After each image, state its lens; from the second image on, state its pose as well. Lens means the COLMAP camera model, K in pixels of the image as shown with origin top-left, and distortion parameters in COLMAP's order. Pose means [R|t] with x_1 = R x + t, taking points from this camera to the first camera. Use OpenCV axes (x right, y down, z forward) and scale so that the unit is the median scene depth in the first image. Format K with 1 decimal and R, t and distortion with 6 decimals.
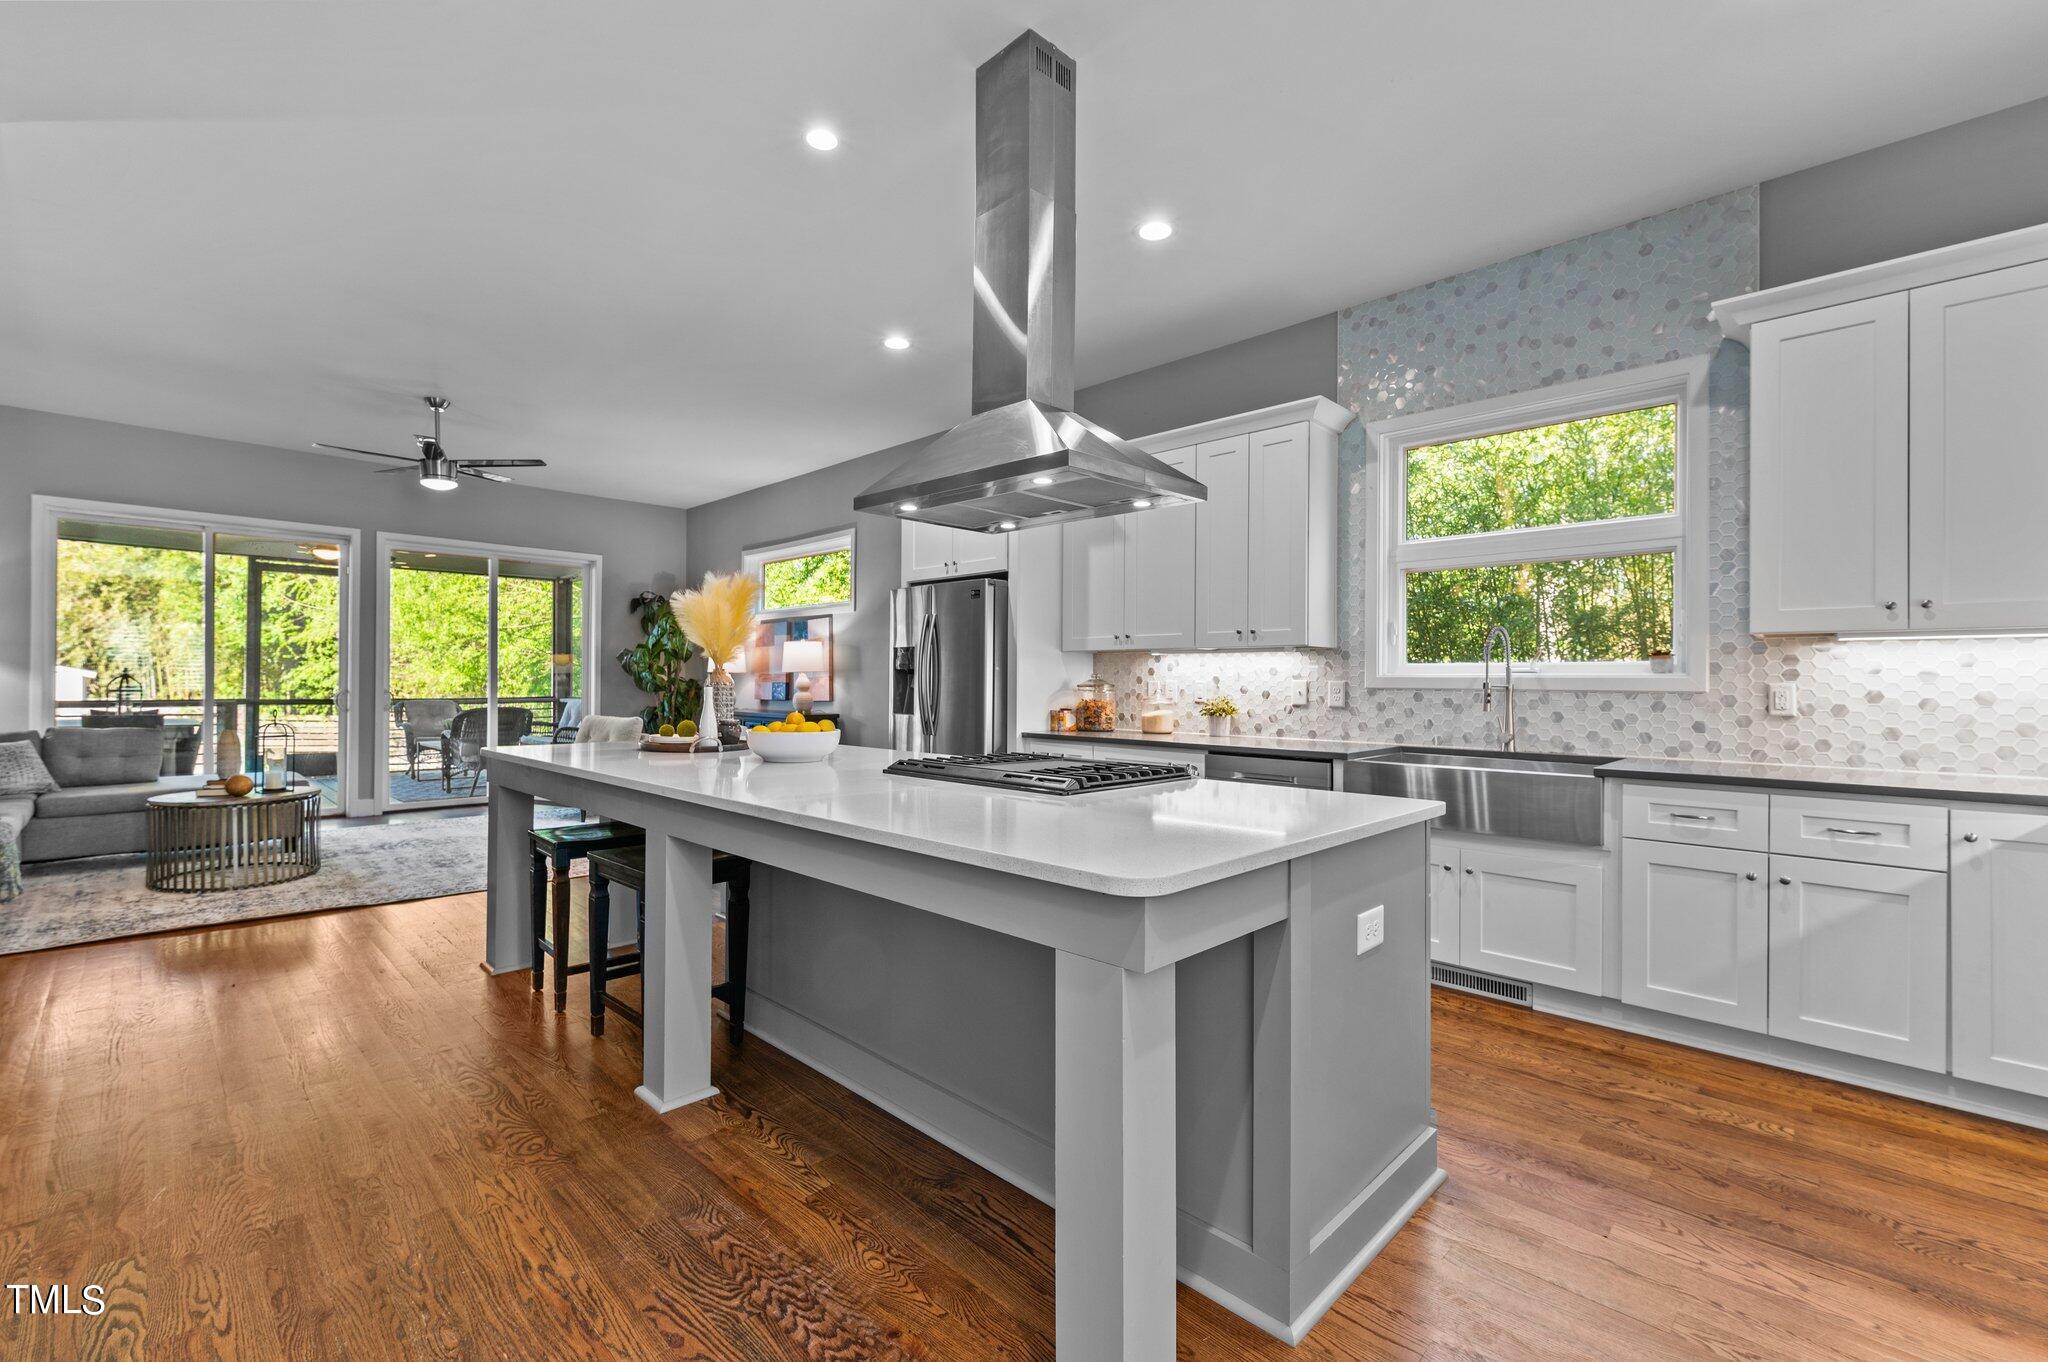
lens RADIAL K [[882.1, 0, 1030.4], [0, 882.1, 680.2], [0, 0, 1]] dist [0.001882, -0.002245]
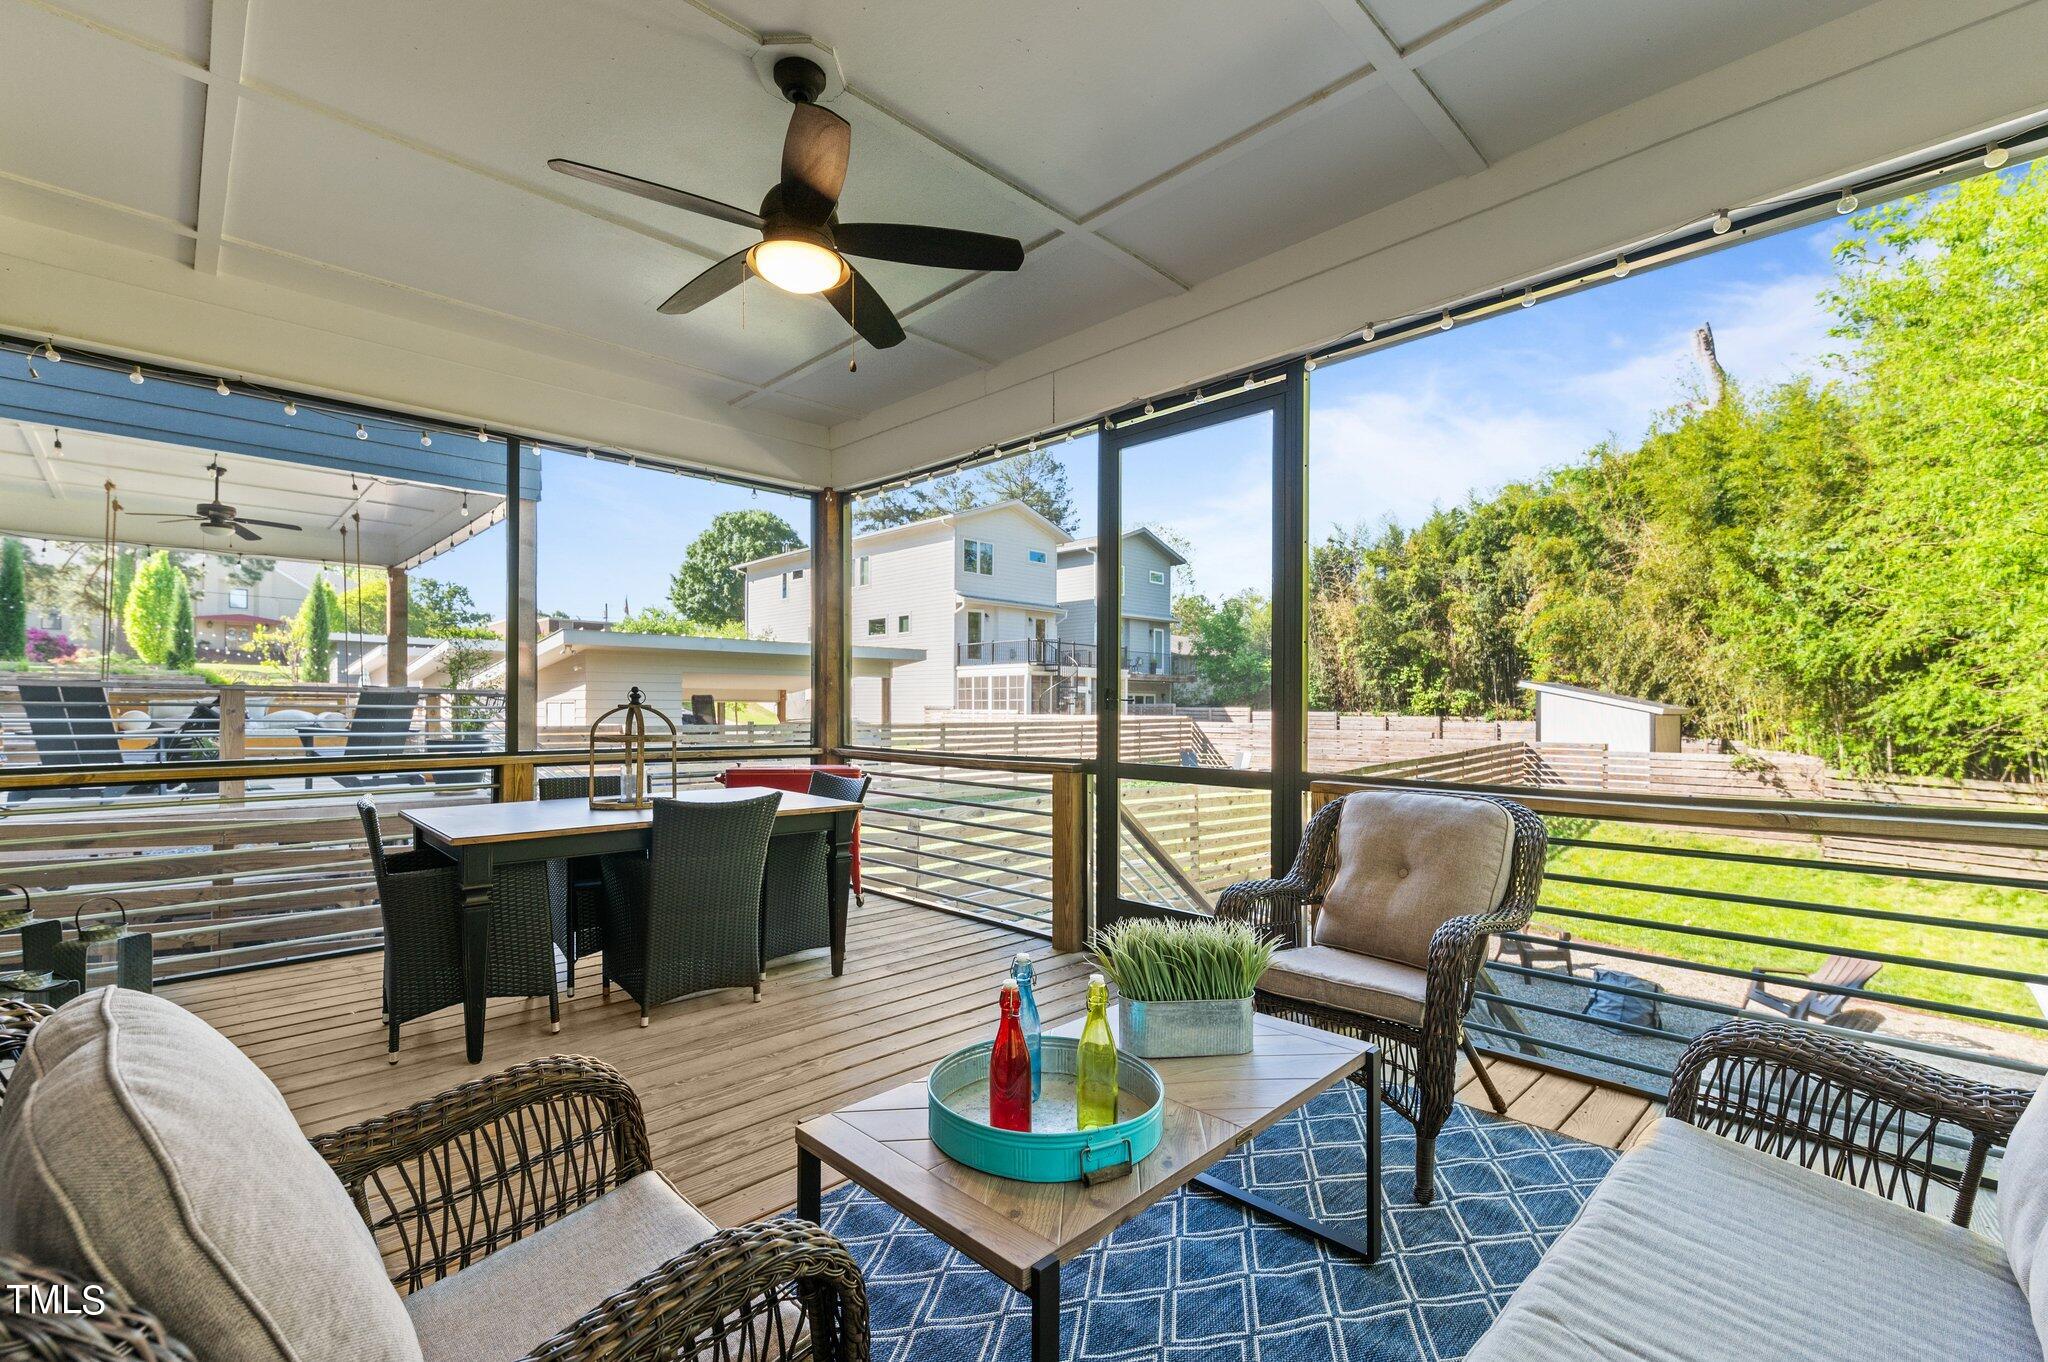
lens RADIAL K [[882.1, 0, 998.0], [0, 882.1, 719.6], [0, 0, 1]] dist [0.001882, -0.002245]
pose [[-0.035674, 0.004680, -0.999353, -0.534636], [-0.003225, 0.999983, 0.004798, -0.000362], [0.999358, 0.003394, -0.035658, 1.125863]]
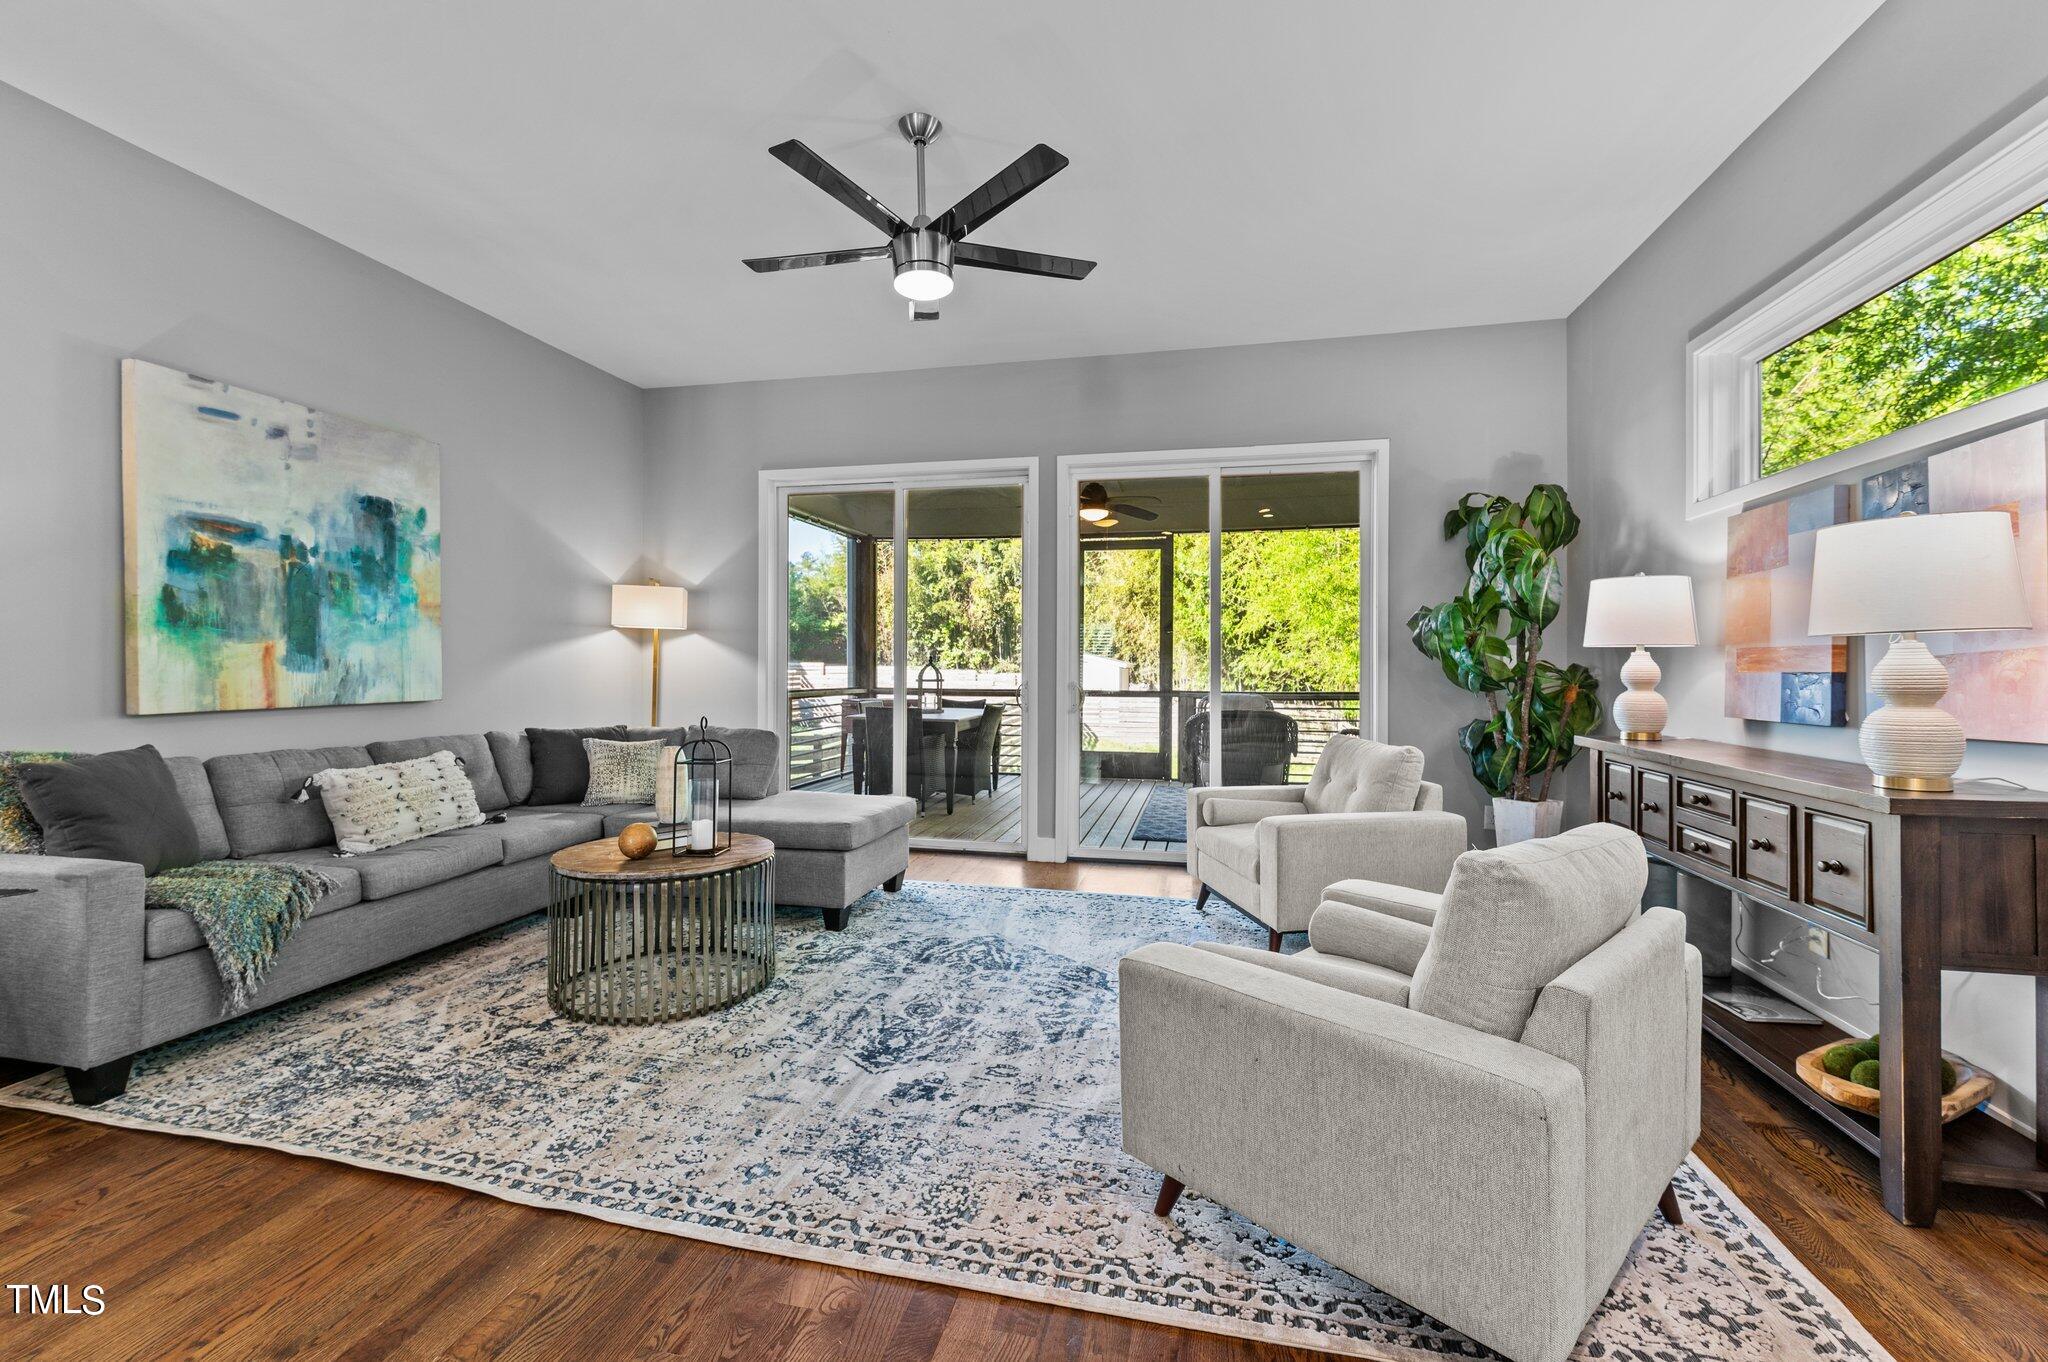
lens RADIAL K [[882.1, 0, 999.3], [0, 882.1, 659.3], [0, 0, 1]] dist [0.001882, -0.002245]
pose [[0.511372, -0.012227, -0.859272, -0.144895], [0.002665, 0.999917, -0.012642, 0.001108], [0.859355, 0.004175, 0.511362, 0.532292]]
